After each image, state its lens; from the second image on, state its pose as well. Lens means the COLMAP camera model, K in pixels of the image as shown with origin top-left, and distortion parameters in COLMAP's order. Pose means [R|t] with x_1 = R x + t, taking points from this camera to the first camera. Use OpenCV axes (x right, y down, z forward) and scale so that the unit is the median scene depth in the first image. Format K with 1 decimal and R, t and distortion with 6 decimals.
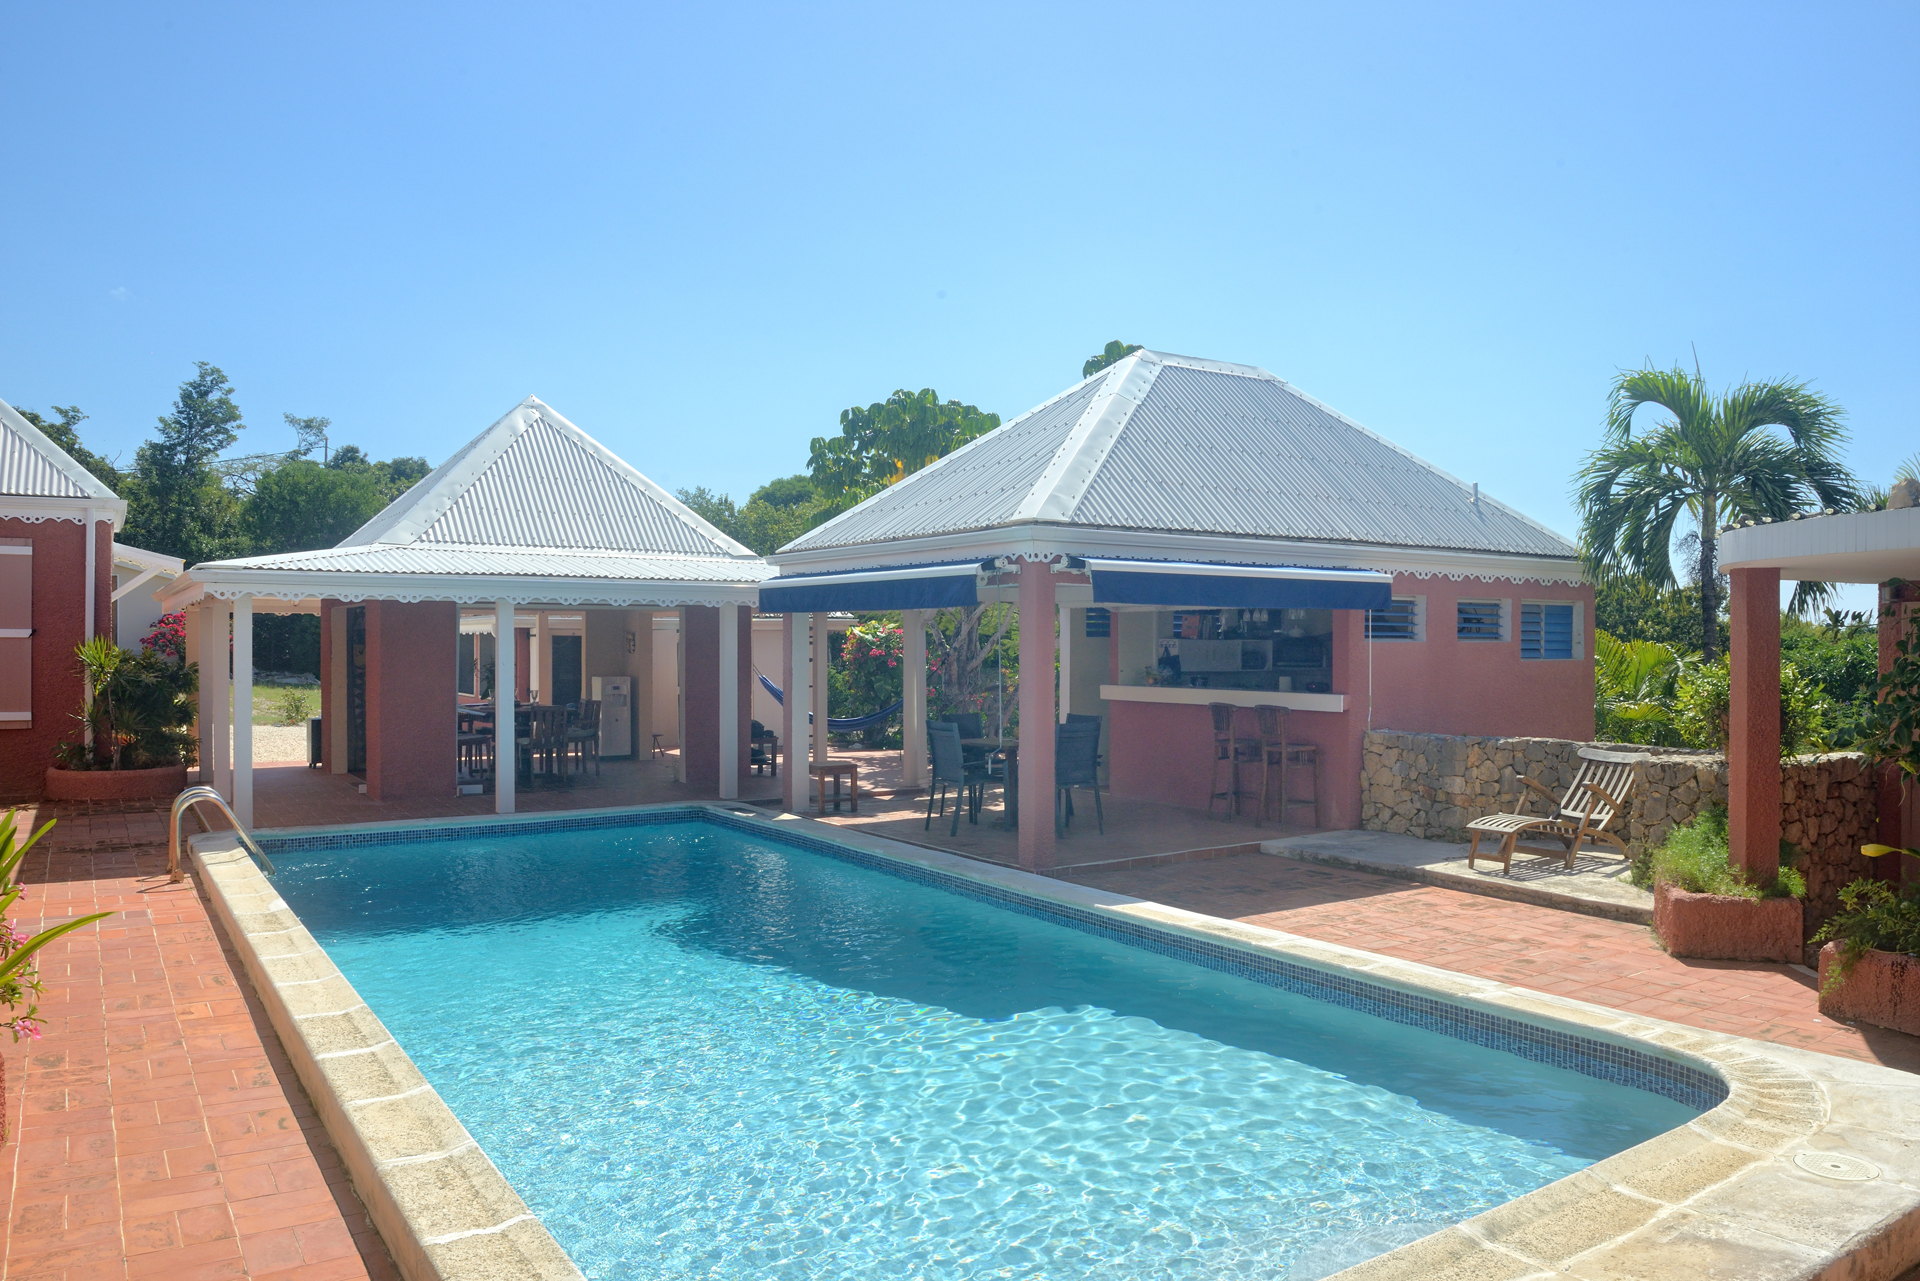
lens RADIAL K [[1339.7, 0, 968.6], [0, 1339.7, 640.3], [0, 0, 1]] dist [-0.051266, -0.003289]
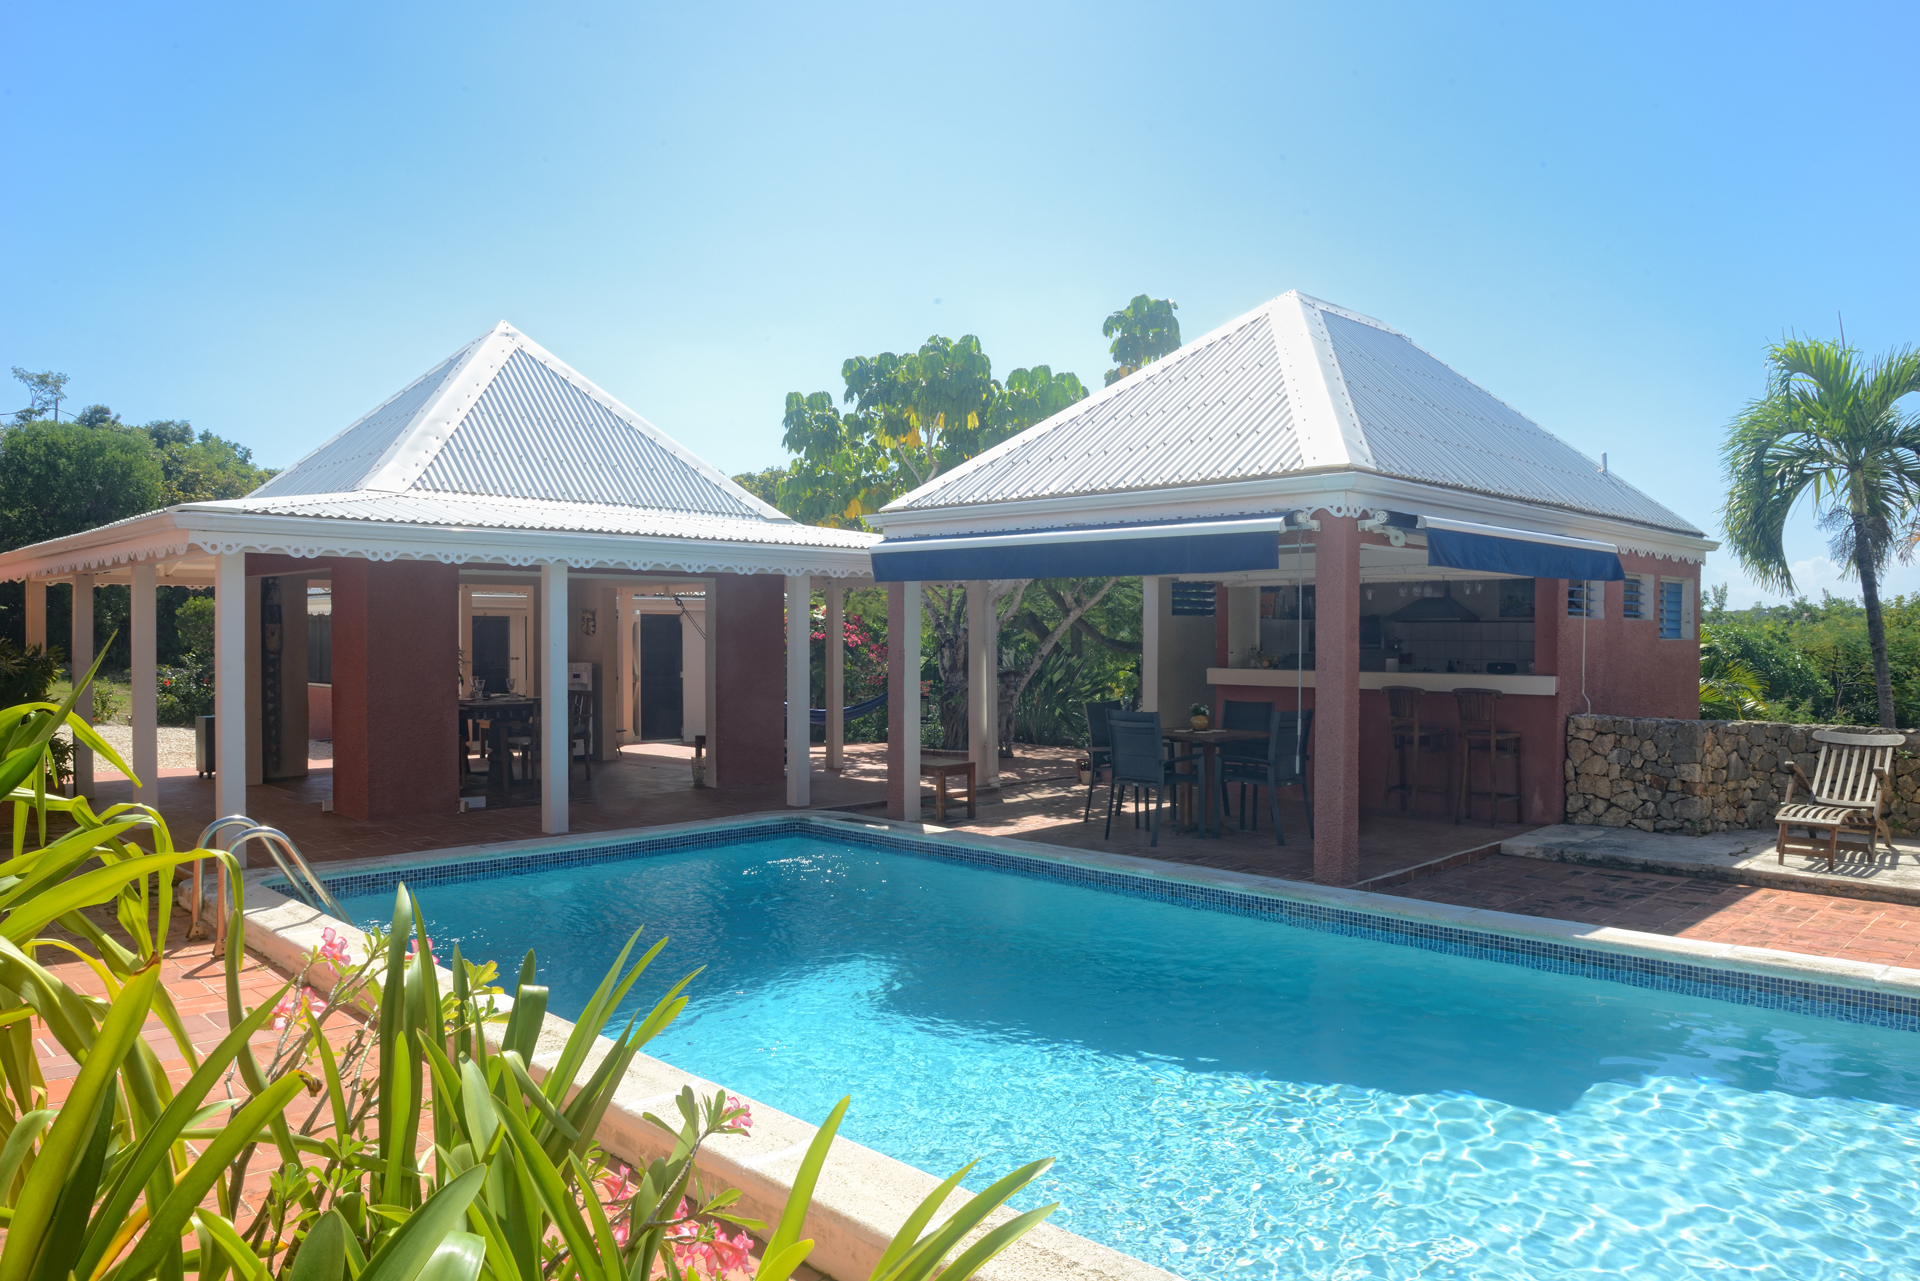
lens RADIAL K [[1315.7, 0, 969.1], [0, 1315.7, 636.8], [0, 0, 1]] dist [-0.049807, -0.006636]
pose [[0.980427, -0.000290, 0.196884, -0.283407], [-0.000663, 0.999988, 0.004776, 0.010070], [-0.196883, -0.004813, 0.980415, 0.208608]]
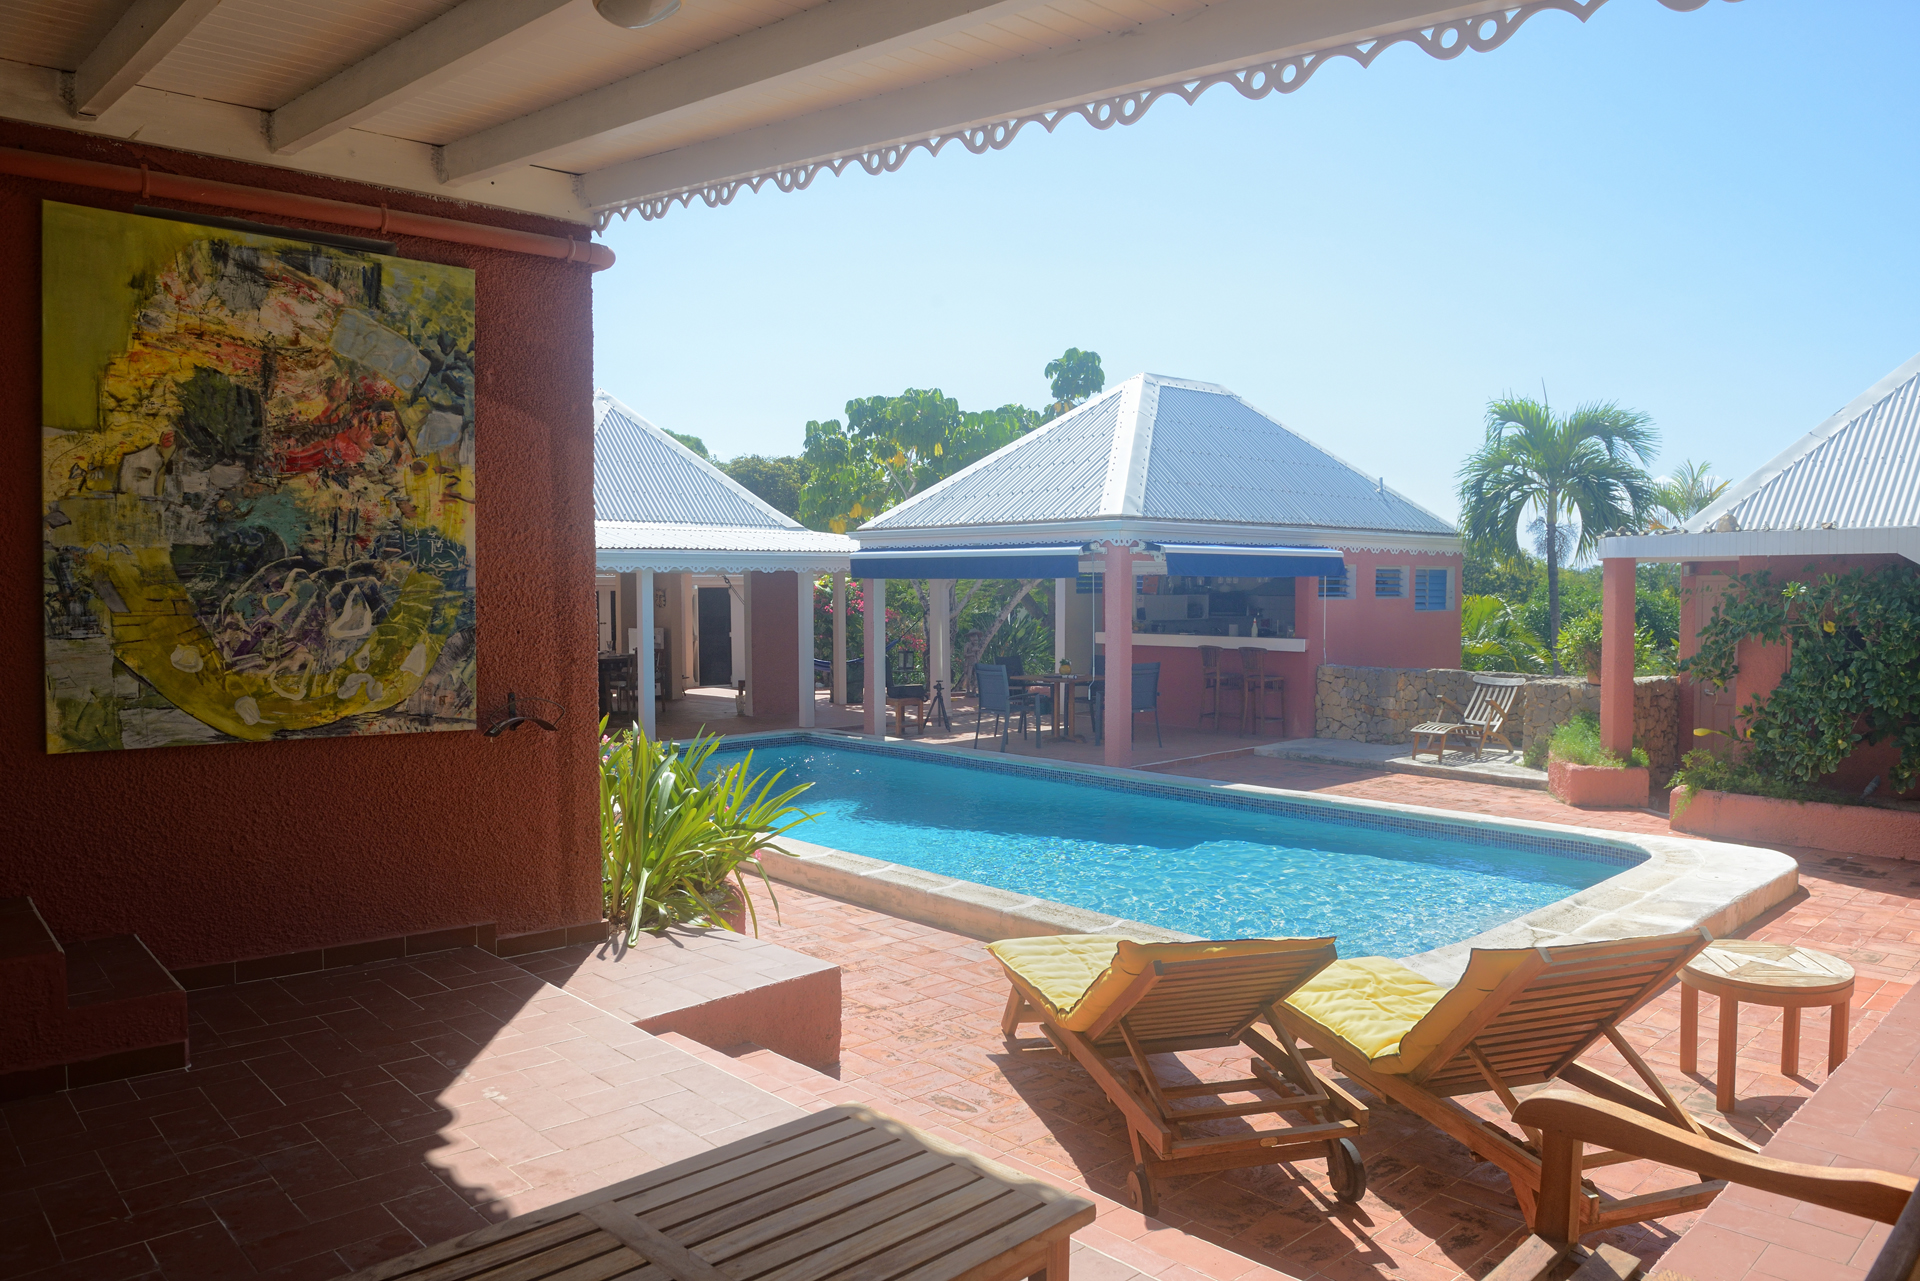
lens RADIAL K [[1315.7, 0, 969.1], [0, 1315.7, 636.8], [0, 0, 1]] dist [-0.049807, -0.006636]
pose [[0.987463, -0.009866, 0.157541, -0.265953], [0.003319, 0.999122, 0.041767, -0.018262], [-0.157815, -0.040720, 0.986629, -0.261905]]
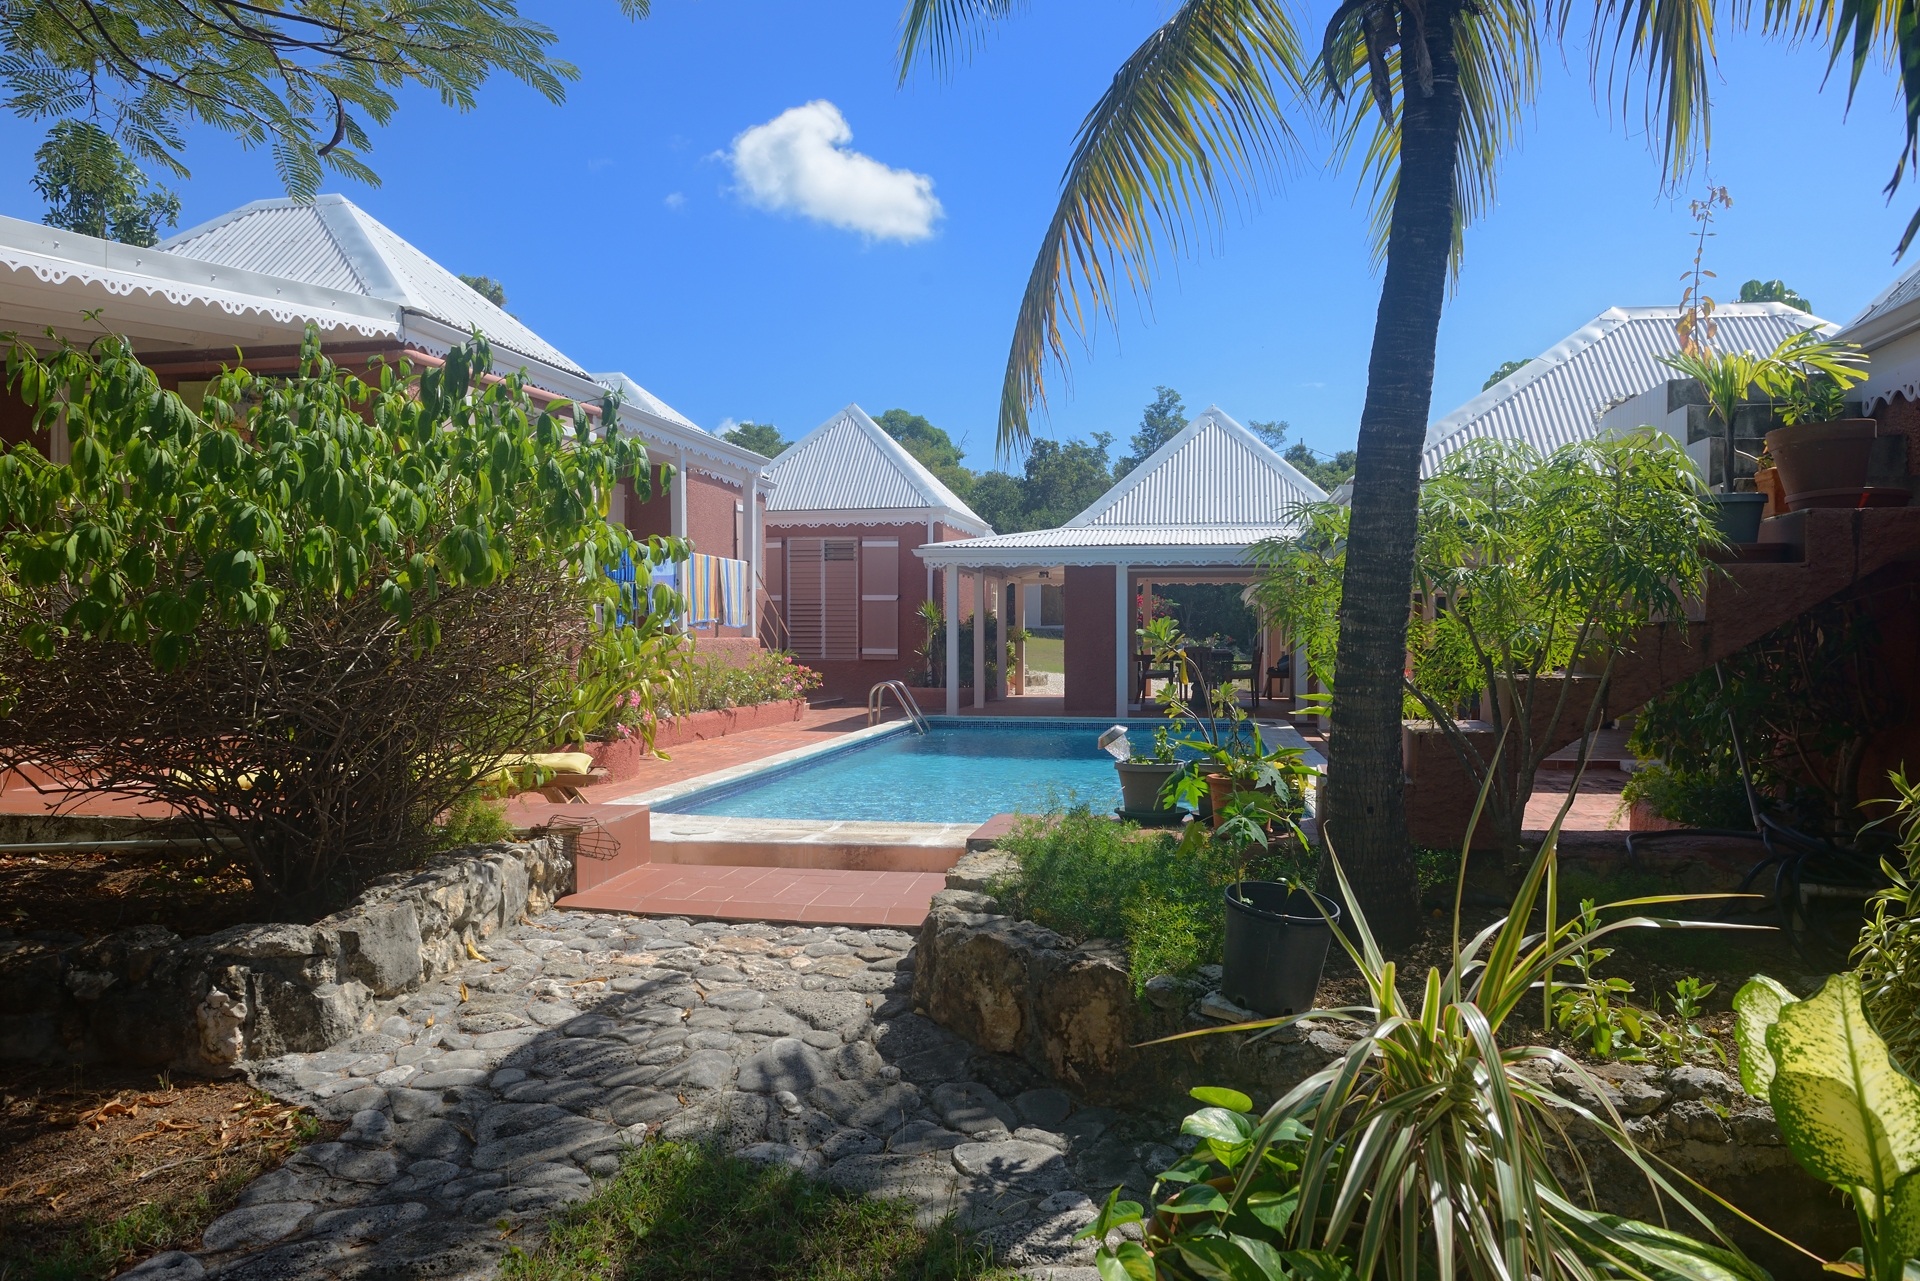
lens RADIAL K [[1417.5, 0, 960.0], [0, 1417.5, 640.5], [0, 0, 1]] dist [-0.055804, -0.001000]
pose [[0.720551, 0.001528, -0.693400, 0.591173], [0.001636, 0.999991, 0.003903, 0.046316], [0.693400, -0.003947, 0.720542, -0.182065]]
